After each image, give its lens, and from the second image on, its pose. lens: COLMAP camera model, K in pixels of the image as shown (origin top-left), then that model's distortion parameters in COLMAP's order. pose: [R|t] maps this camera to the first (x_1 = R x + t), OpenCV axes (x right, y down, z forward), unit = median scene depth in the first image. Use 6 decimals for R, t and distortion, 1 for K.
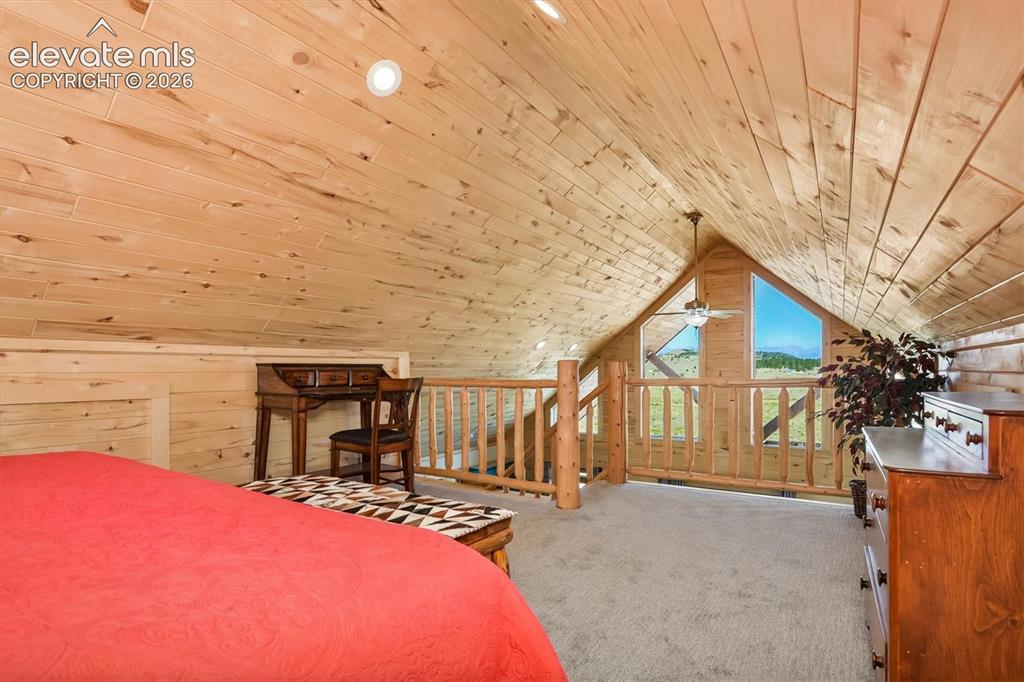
lens RADIAL K [[515.9, 0, 512.0], [0, 515.9, 341.0], [0, 0, 1]] dist [-0.060337, 0.022788]
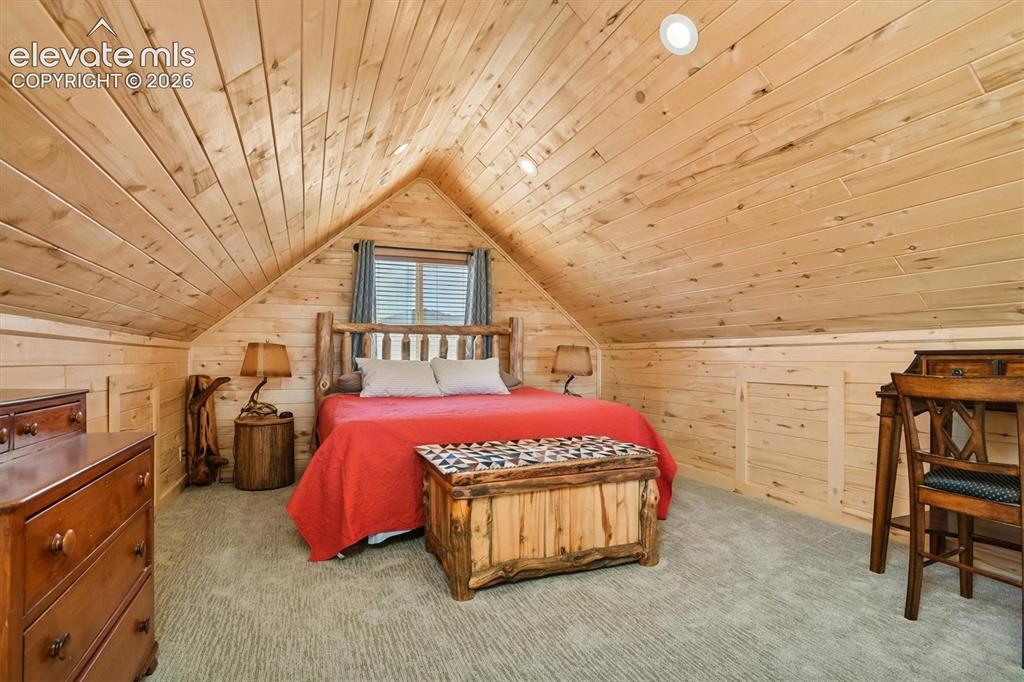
lens RADIAL K [[515.9, 0, 512.0], [0, 515.9, 341.0], [0, 0, 1]] dist [-0.060337, 0.022788]
pose [[-0.578716, -0.022930, -0.815206, 0.557663], [0.048222, 0.996893, -0.062274, 0.054156], [0.814102, -0.075350, -0.575813, 1.091897]]
